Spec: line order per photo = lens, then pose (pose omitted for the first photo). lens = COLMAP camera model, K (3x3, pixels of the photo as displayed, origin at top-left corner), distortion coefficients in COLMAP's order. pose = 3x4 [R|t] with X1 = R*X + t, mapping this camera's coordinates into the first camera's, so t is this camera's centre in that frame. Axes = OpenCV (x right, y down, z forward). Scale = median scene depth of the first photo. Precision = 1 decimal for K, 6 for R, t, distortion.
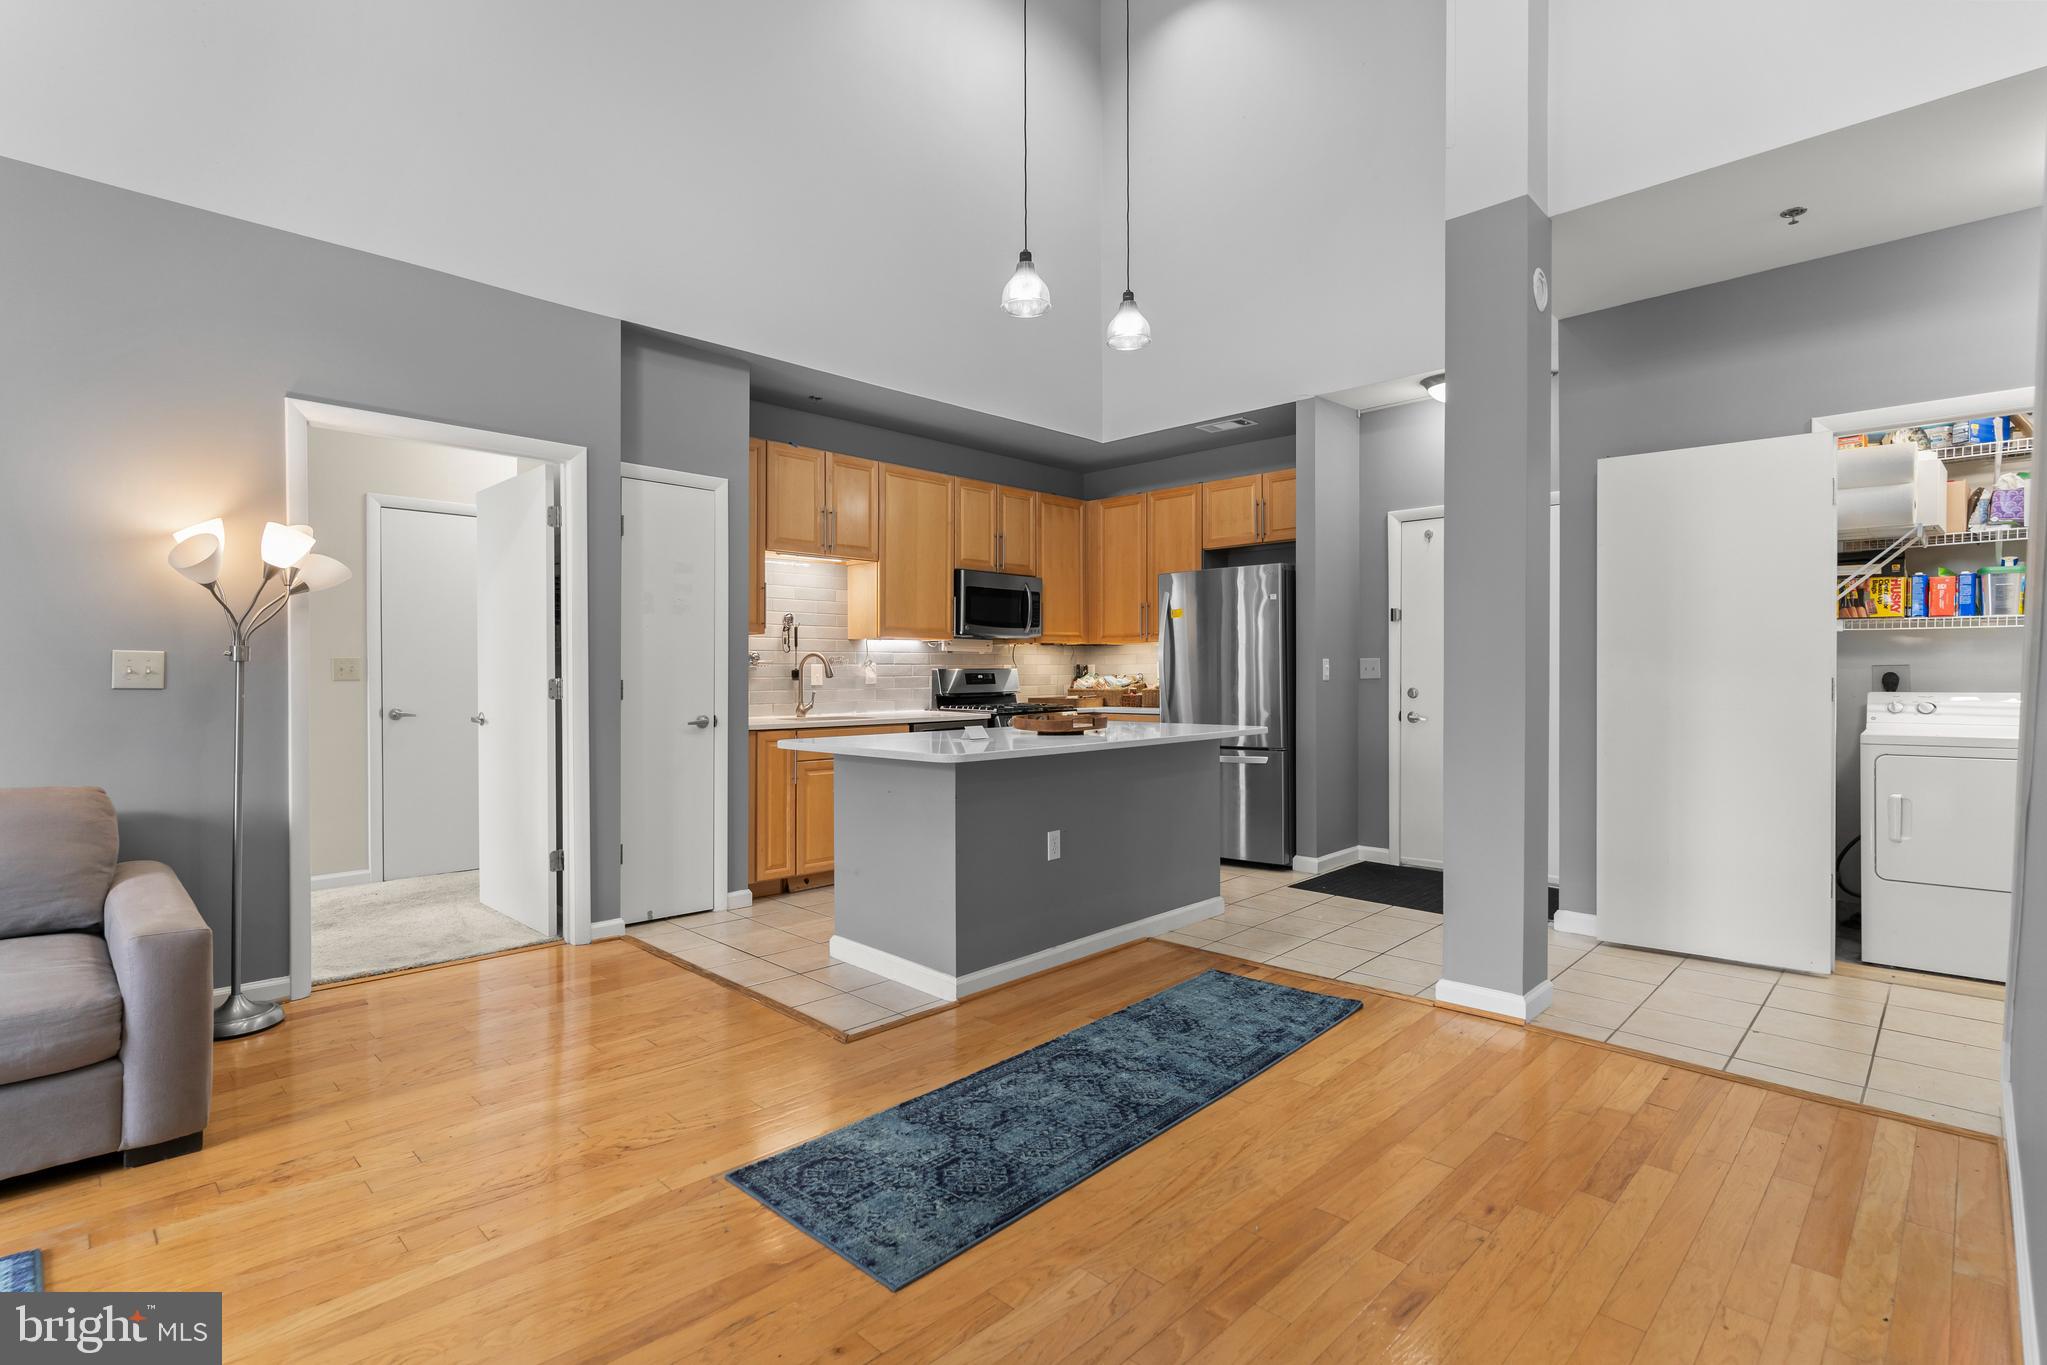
lens RADIAL K [[983.6, 0, 1016.1], [0, 983.6, 676.0], [0, 0, 1]] dist [-0.002389, 0.000066]
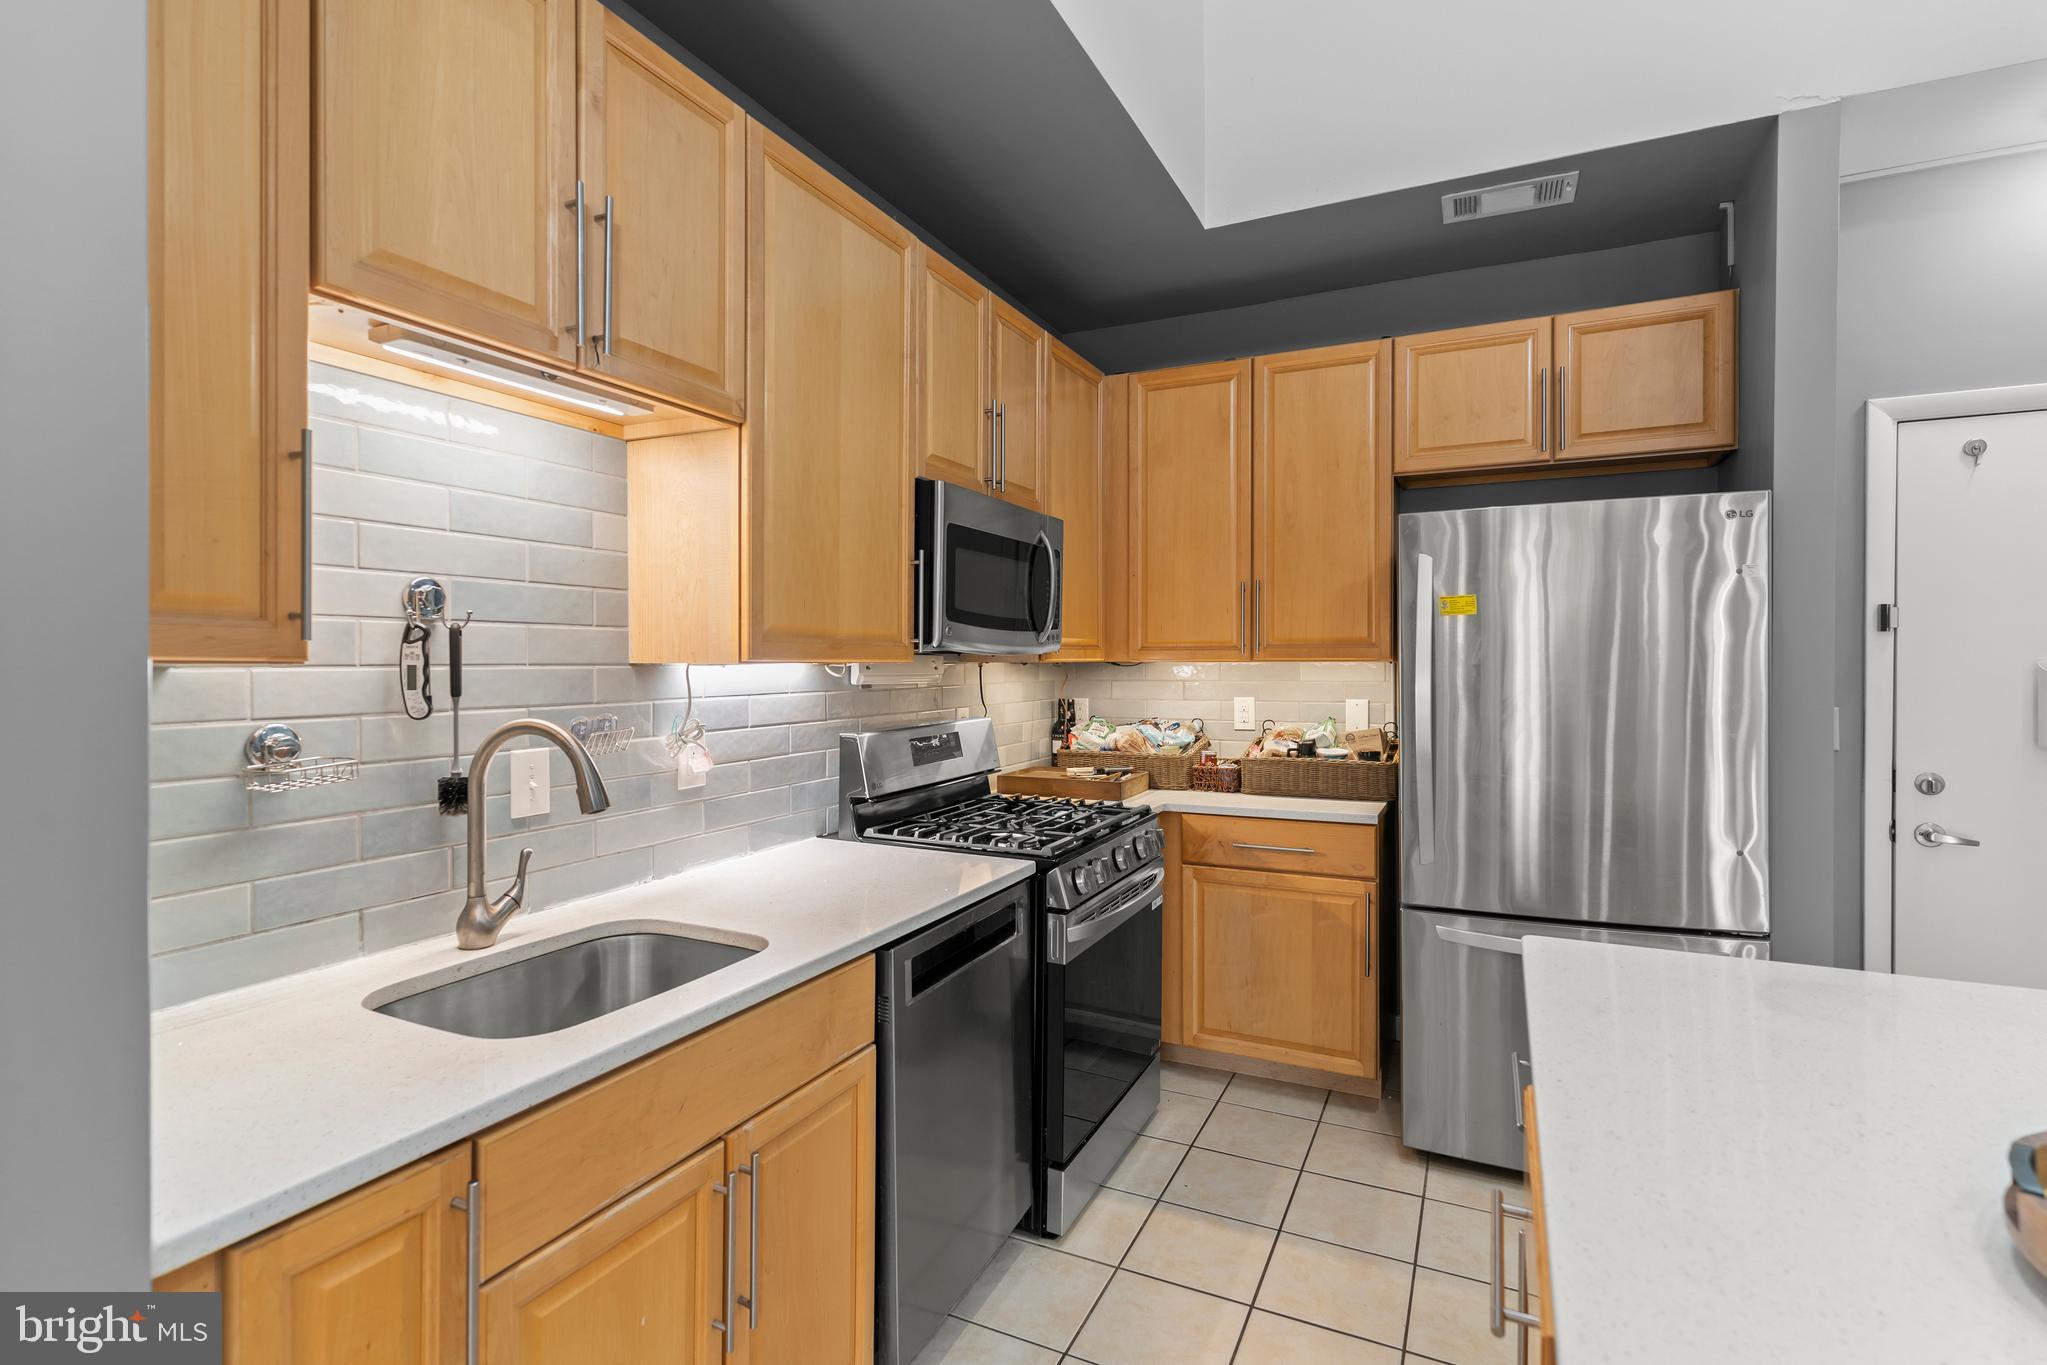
lens RADIAL K [[983.6, 0, 1021.2], [0, 983.6, 674.7], [0, 0, 1]] dist [-0.002389, 0.000066]
pose [[0.950532, -0.002520, 0.310617, -0.157155], [-0.000149, 0.999963, 0.008569, -0.039006], [-0.310627, -0.008191, 0.950496, 0.681044]]
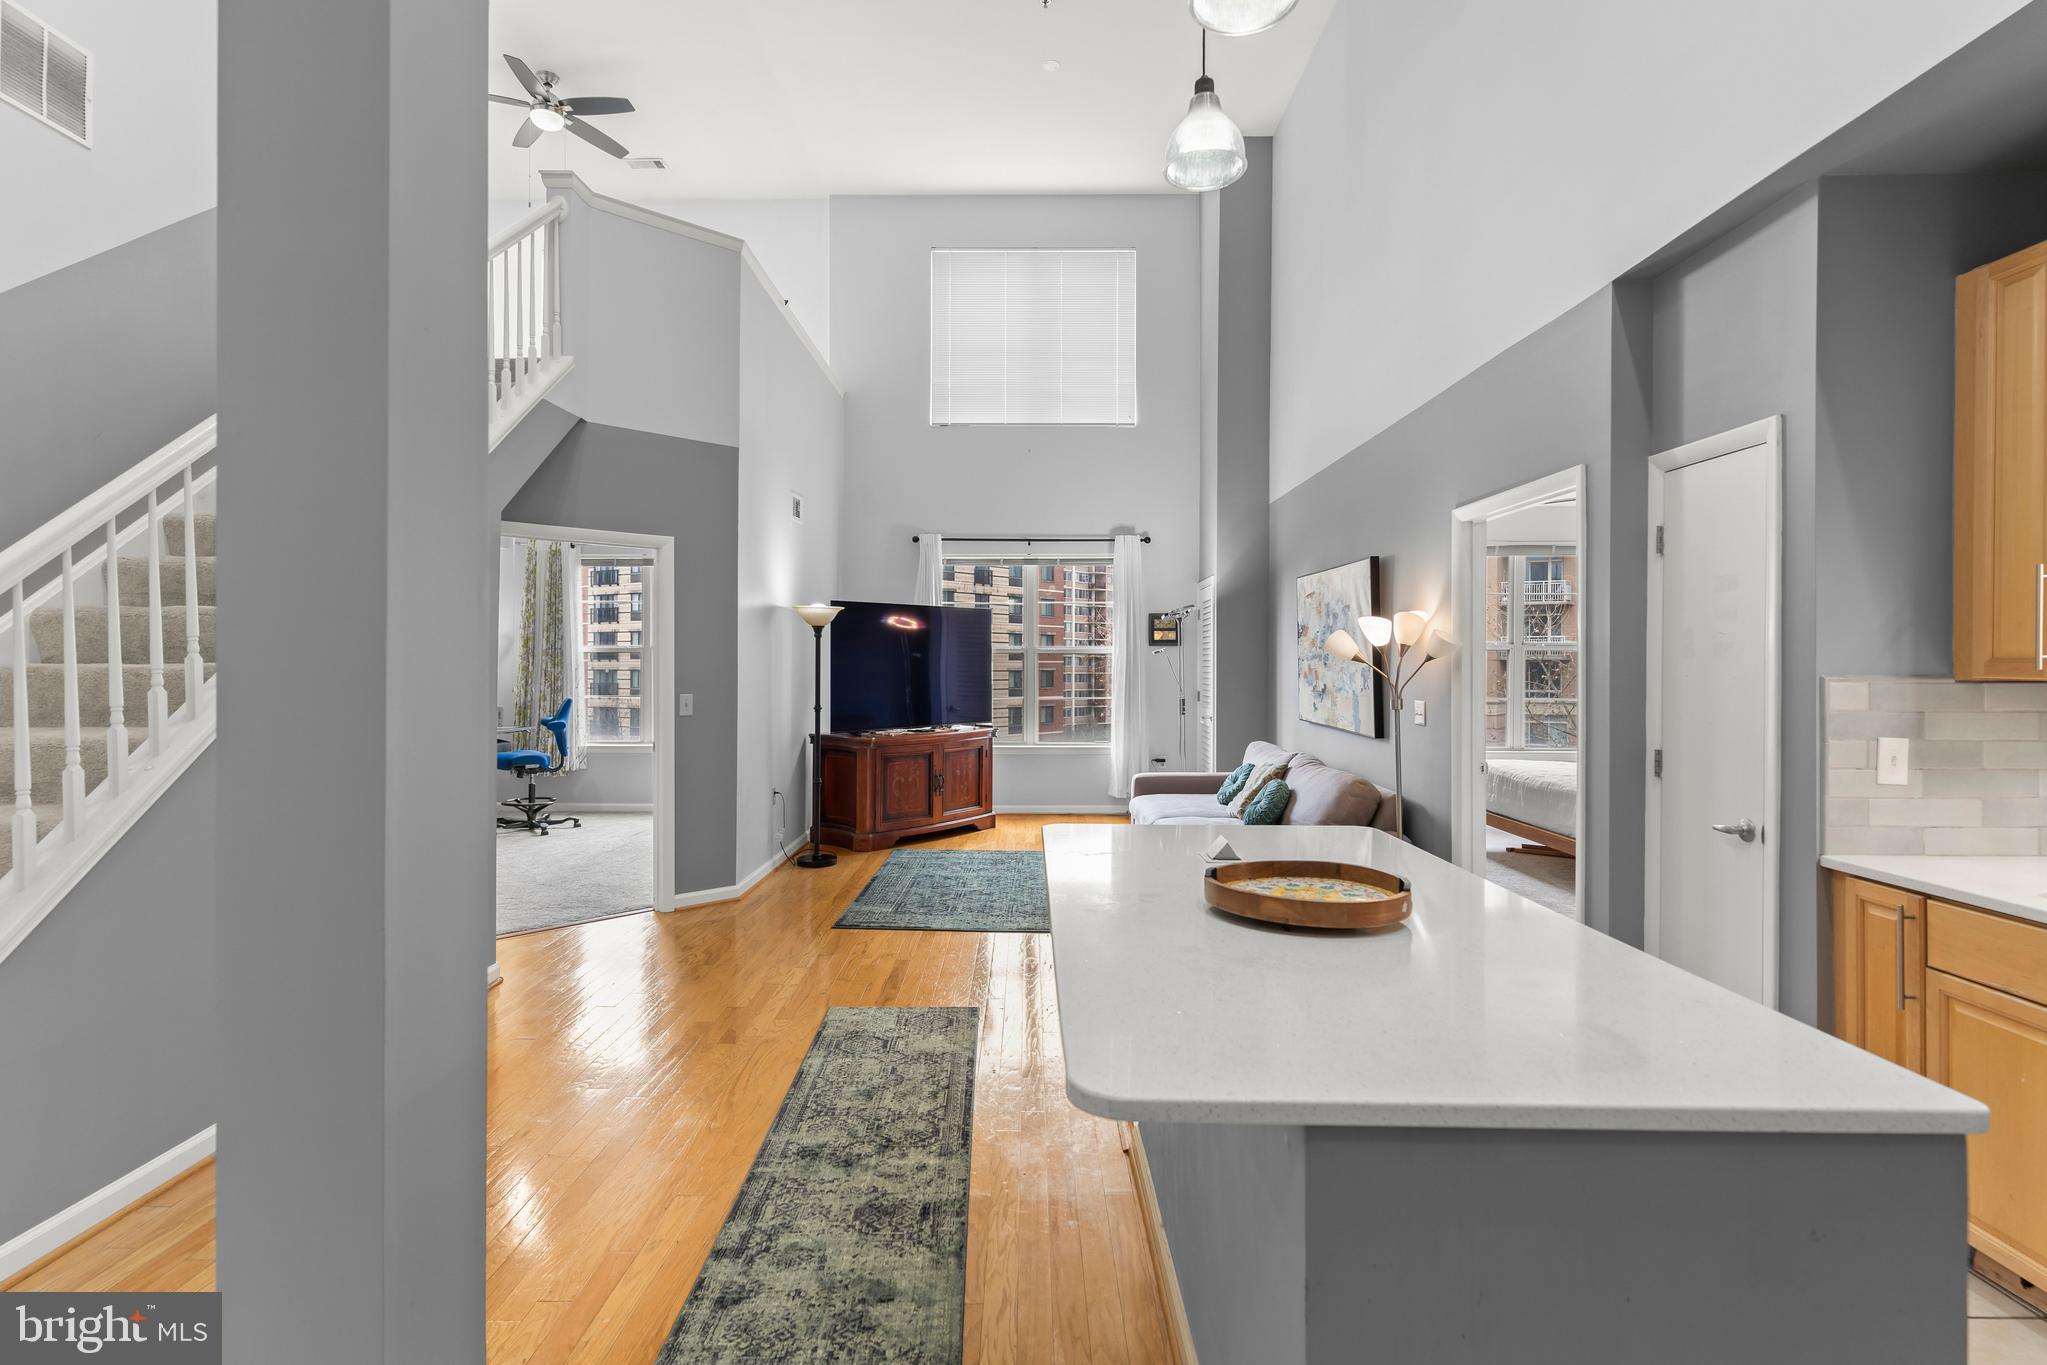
lens RADIAL K [[983.6, 0, 1015.1], [0, 983.6, 671.7], [0, 0, 1]] dist [-0.002389, 0.000066]
pose [[-0.726012, 0.005204, -0.687663, 0.341311], [-0.002185, 0.999949, 0.009874, -0.045209], [0.687679, 0.008671, -0.725963, 0.907785]]
